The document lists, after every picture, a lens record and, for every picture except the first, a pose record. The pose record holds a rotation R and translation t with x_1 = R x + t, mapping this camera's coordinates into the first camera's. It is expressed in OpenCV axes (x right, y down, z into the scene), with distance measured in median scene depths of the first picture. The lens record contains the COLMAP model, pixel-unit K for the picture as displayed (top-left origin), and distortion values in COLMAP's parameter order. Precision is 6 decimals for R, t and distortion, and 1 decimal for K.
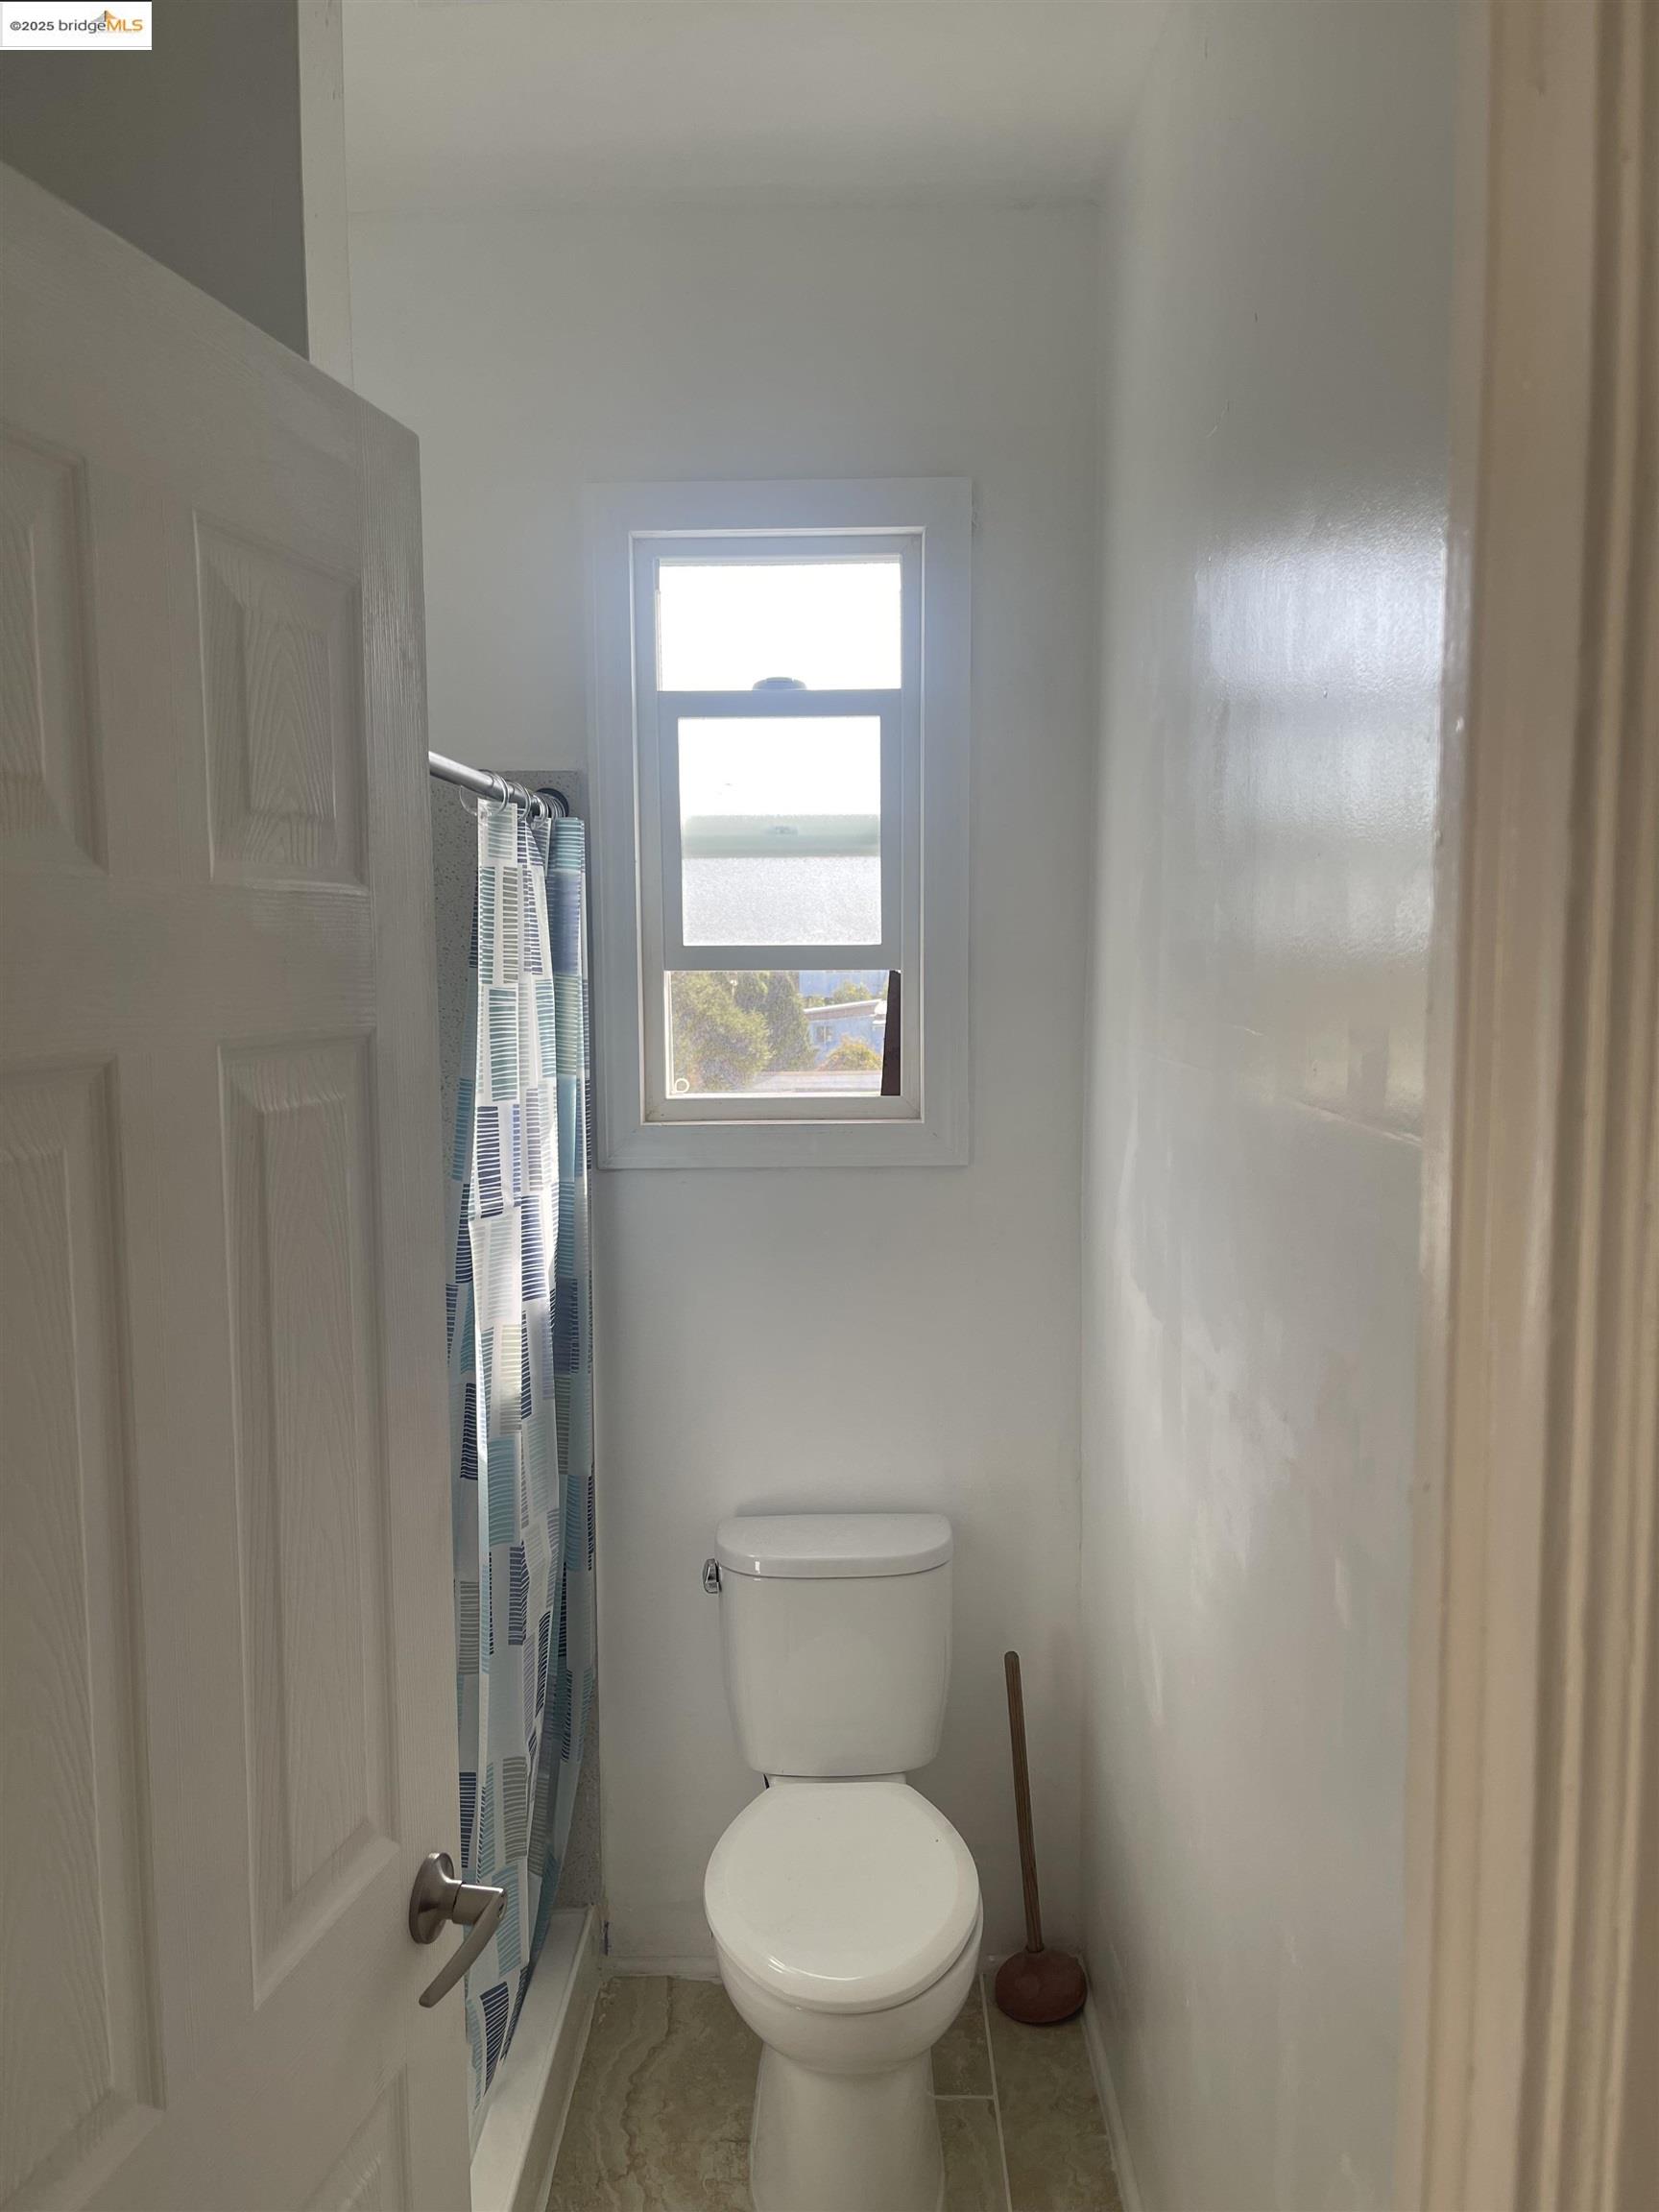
lens RADIAL K [[1670.8, 0, 833.1], [0, 1670.8, 1109.8], [0, 0, 1]] dist [0.062092, -0.084120]
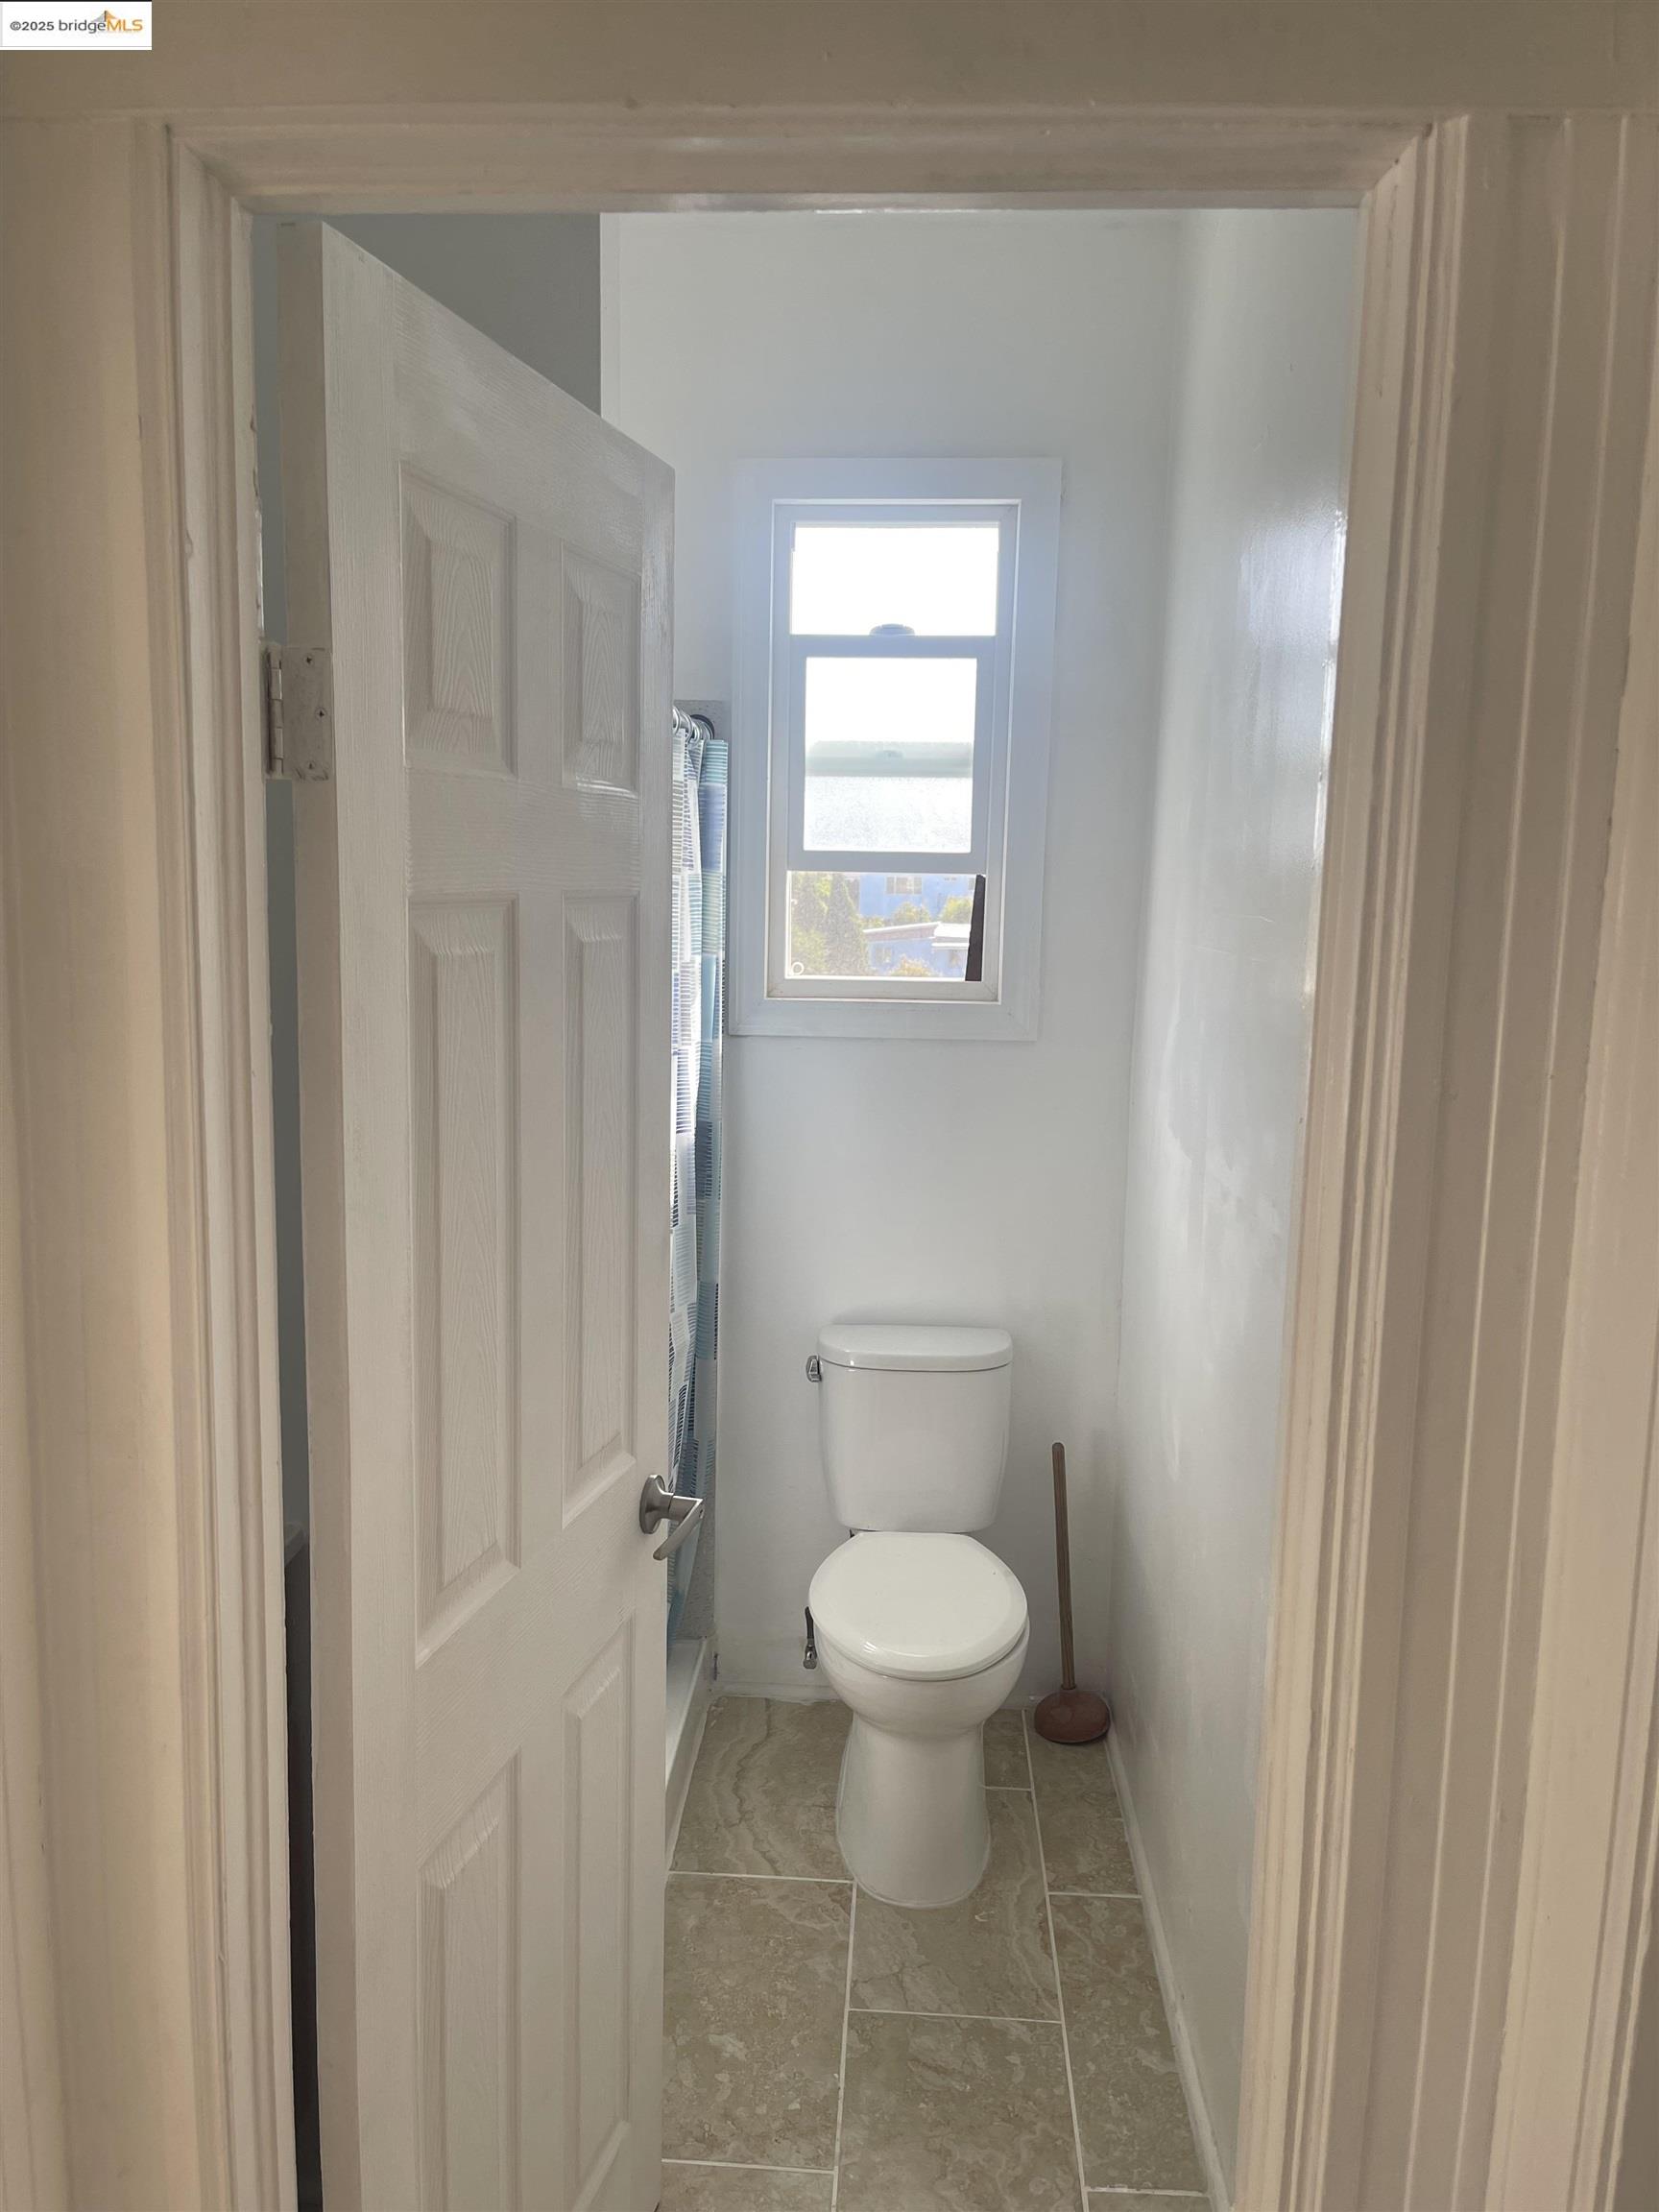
lens RADIAL K [[1670.8, 0, 809.4], [0, 1670.8, 1111.4], [0, 0, 1]] dist [0.062092, -0.084120]
pose [[0.998464, 0.031958, -0.045261, -0.026916], [-0.029770, 0.998394, 0.048200, 0.032416], [0.046729, -0.046779, 0.997812, -0.213418]]
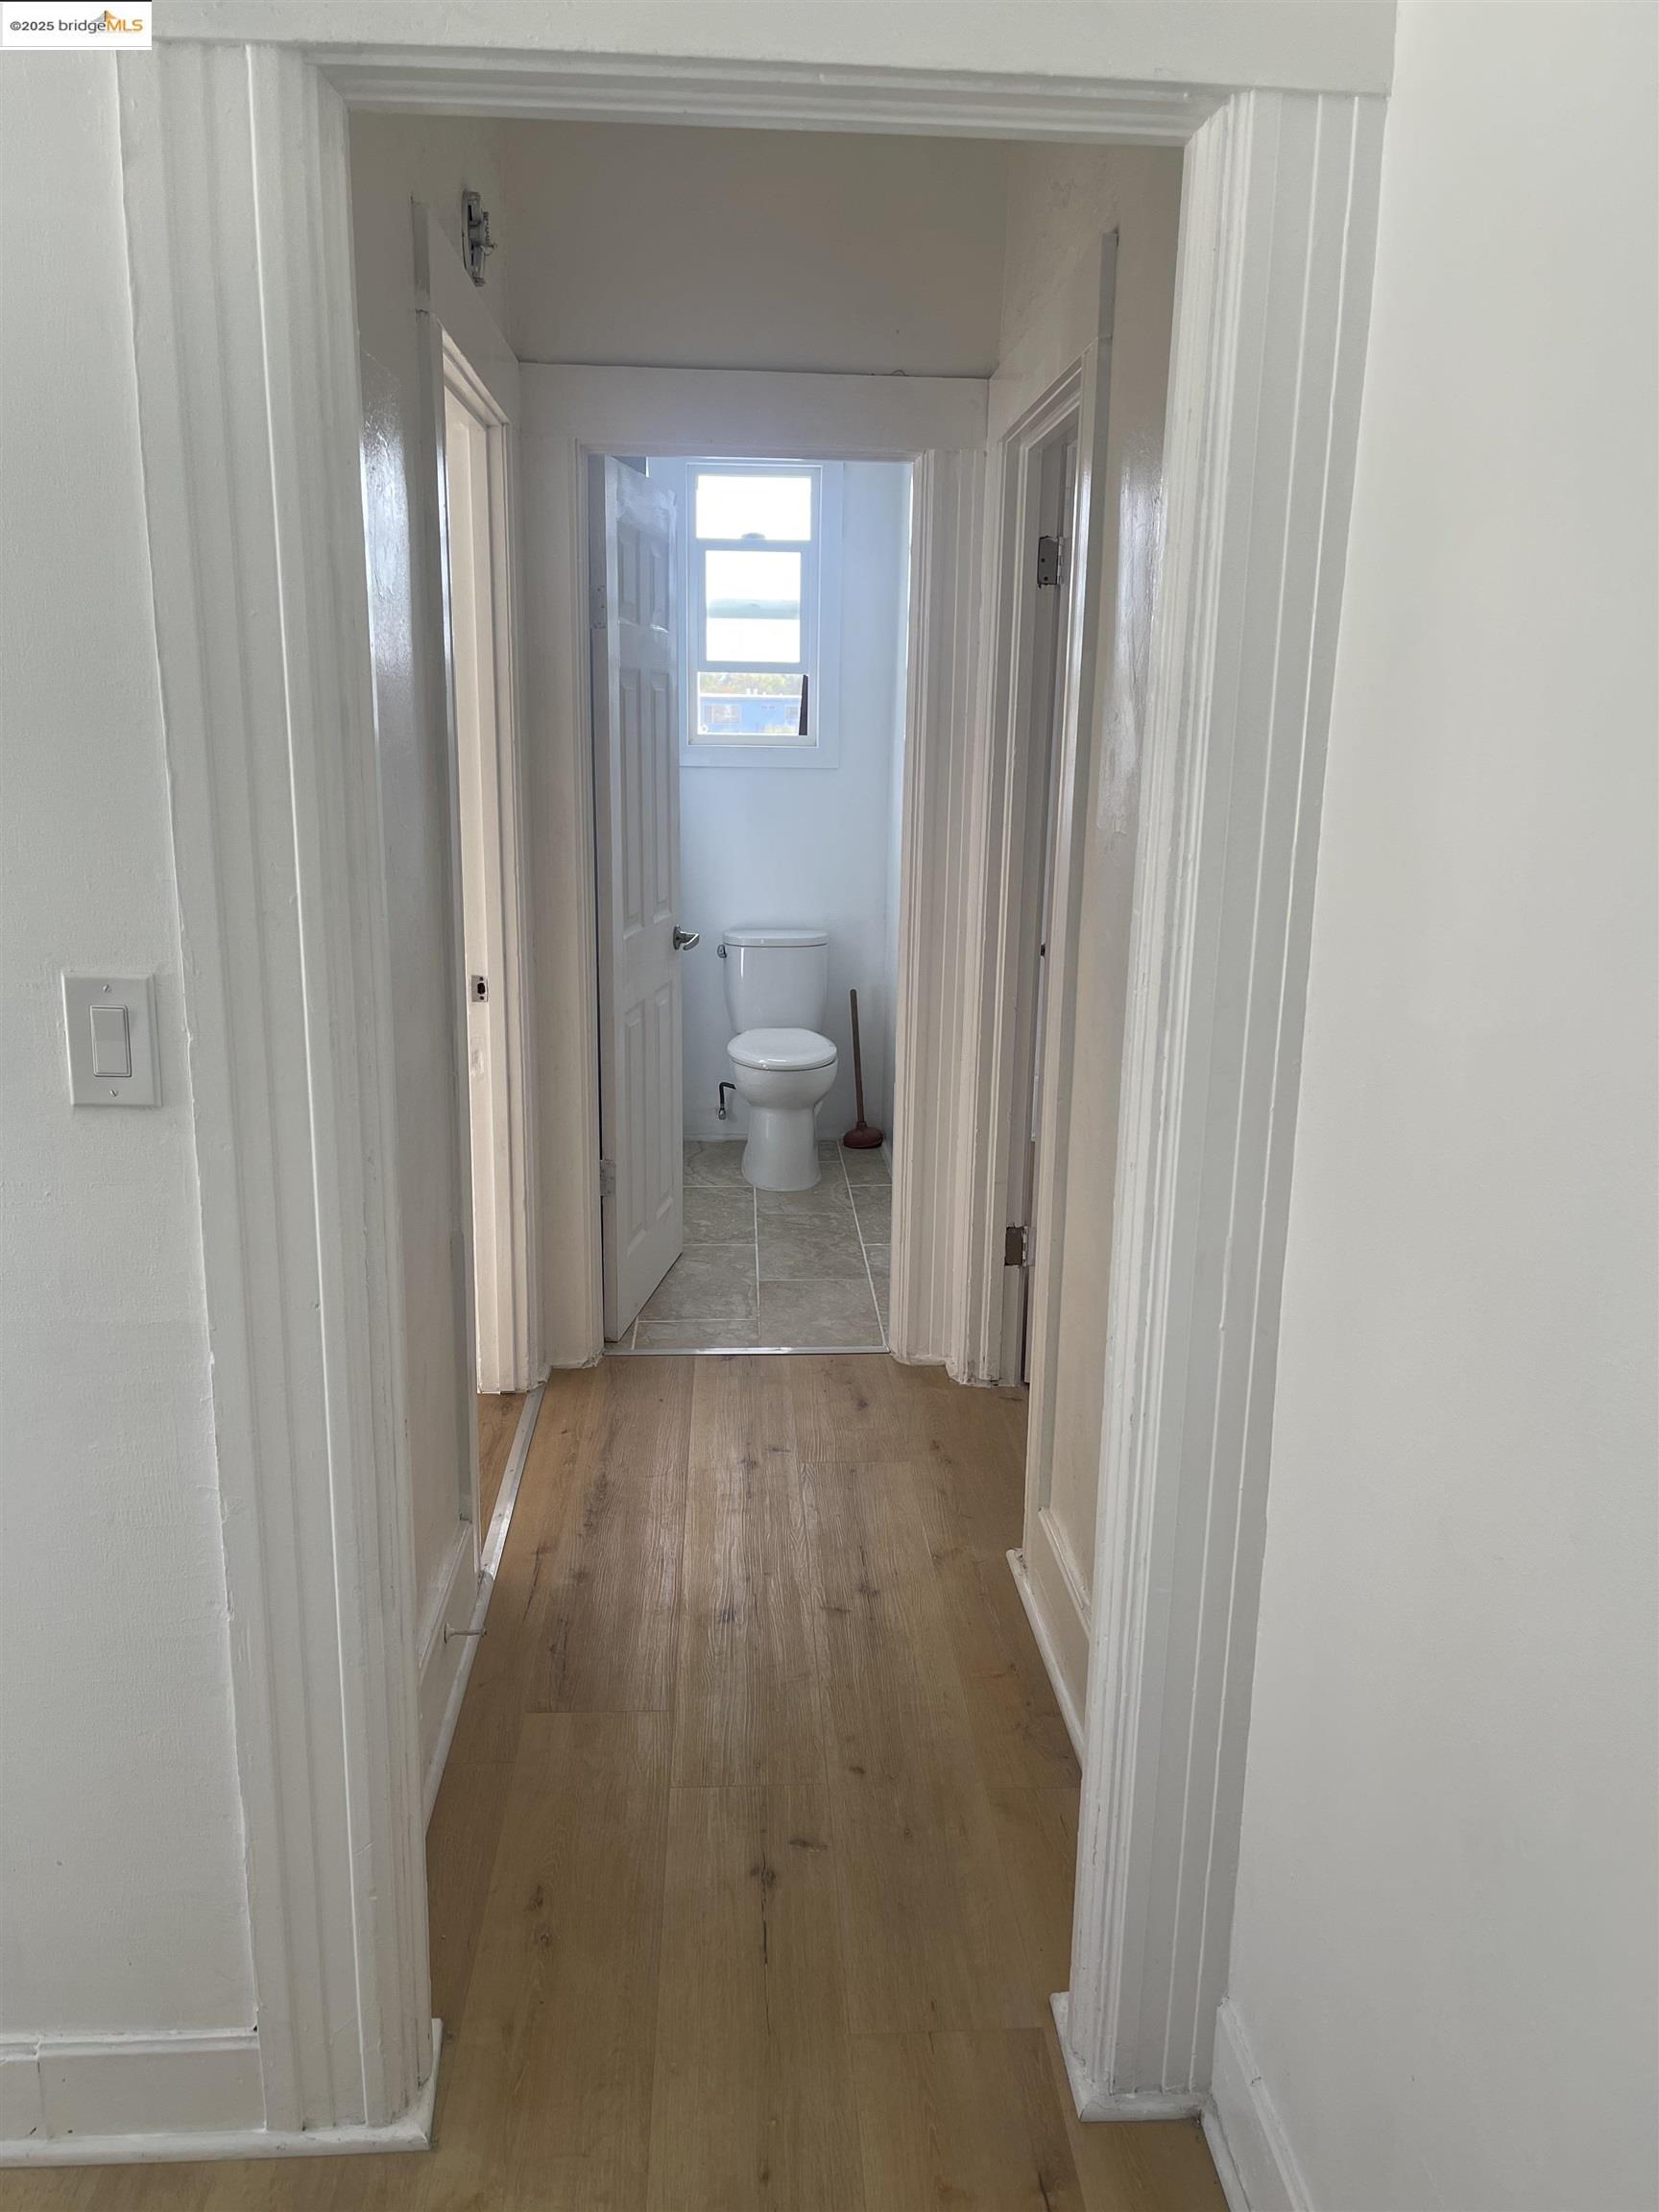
lens RADIAL K [[1670.8, 0, 828.5], [0, 1670.8, 1121.0], [0, 0, 1]] dist [0.062092, -0.084120]
pose [[0.997310, 0.003469, 0.073214, -0.094860], [-0.014263, 0.988971, 0.147423, 0.176060], [-0.071895, -0.148070, 0.986360, -1.295650]]
